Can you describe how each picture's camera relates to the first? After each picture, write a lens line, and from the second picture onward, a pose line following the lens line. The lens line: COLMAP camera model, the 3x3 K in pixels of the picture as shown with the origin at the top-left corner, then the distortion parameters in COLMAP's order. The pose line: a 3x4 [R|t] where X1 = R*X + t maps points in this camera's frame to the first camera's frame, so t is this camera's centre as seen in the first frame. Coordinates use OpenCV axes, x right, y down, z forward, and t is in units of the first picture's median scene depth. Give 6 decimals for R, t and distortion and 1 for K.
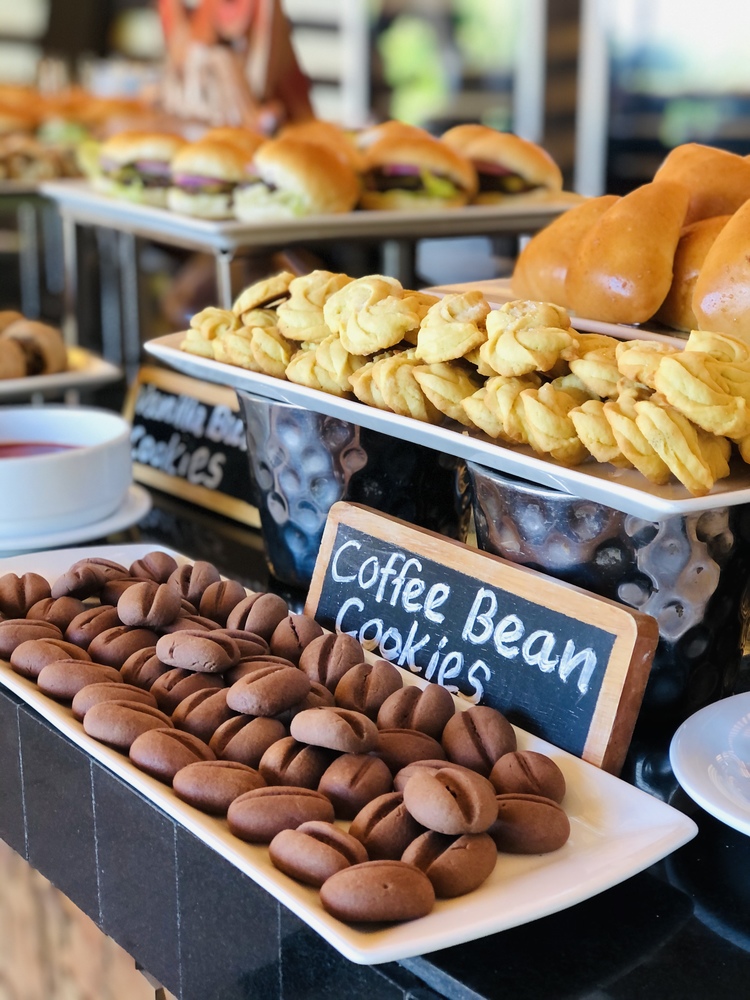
lens RADIAL K [[1648.9, 0, 373.3], [0, 1648.9, 528.0], [0, 0, 1]] dist [-0.251830, 2.599547]
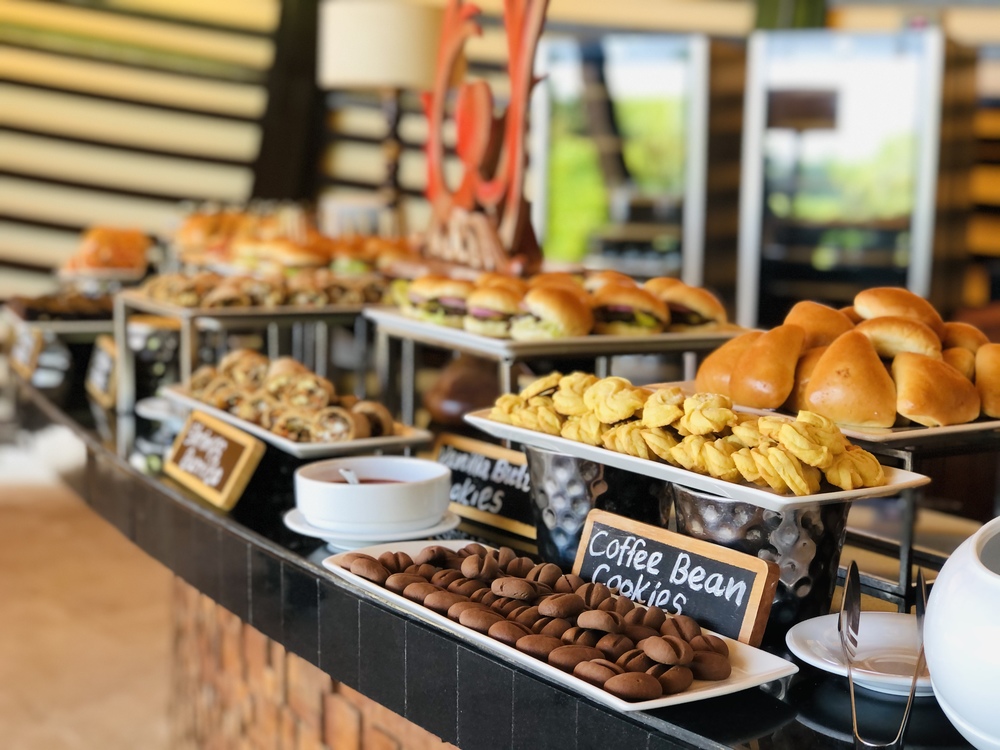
lens RADIAL K [[1672.0, 0, 500.0], [0, 1672.0, 375.0], [0, 0, 1]] dist [-0.004636, 0.043651]
pose [[0.999538, 0.024291, -0.018253, -0.093121], [-0.026818, 0.987681, -0.154164, 0.120097], [0.014283, 0.154582, 0.987877, -0.747301]]
